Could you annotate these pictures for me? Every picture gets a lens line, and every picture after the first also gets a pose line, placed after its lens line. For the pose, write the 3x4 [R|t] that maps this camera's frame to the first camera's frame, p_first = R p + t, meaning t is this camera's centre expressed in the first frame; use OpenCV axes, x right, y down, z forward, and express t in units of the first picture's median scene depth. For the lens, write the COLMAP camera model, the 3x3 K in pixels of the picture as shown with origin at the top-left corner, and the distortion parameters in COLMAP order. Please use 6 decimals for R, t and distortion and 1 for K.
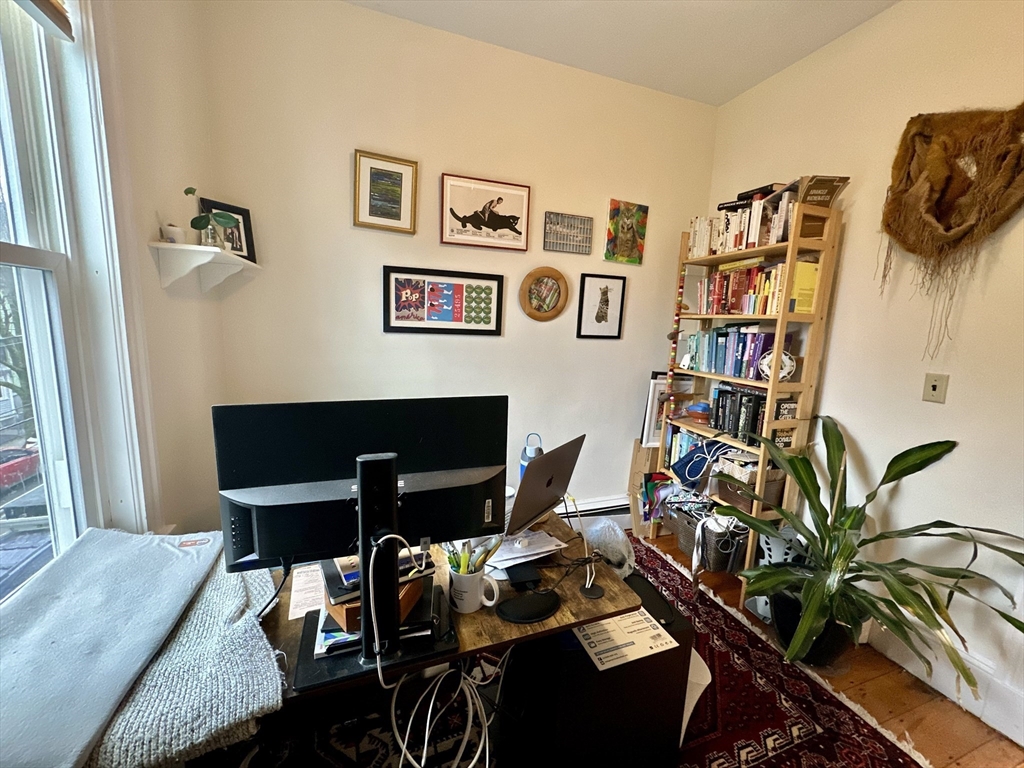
lens RADIAL K [[407.1, 0, 512.0], [0, 407.1, 384.0], [0, 0, 1]] dist [-0.001645, 0.000093]
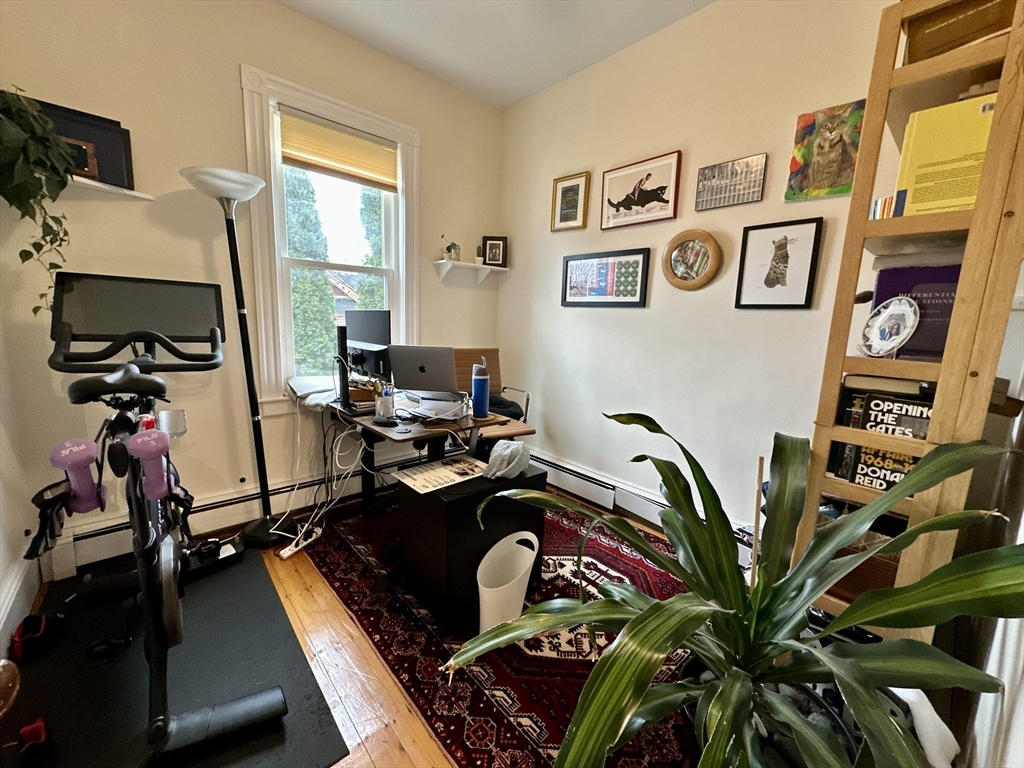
lens RADIAL K [[407.1, 0, 512.0], [0, 407.1, 384.0], [0, 0, 1]] dist [-0.001645, 0.000093]
pose [[0.379485, 0.124429, -0.916793, 0.837119], [-0.165747, 0.984027, 0.064947, 0.062541], [0.910230, 0.127309, 0.394047, 0.326101]]
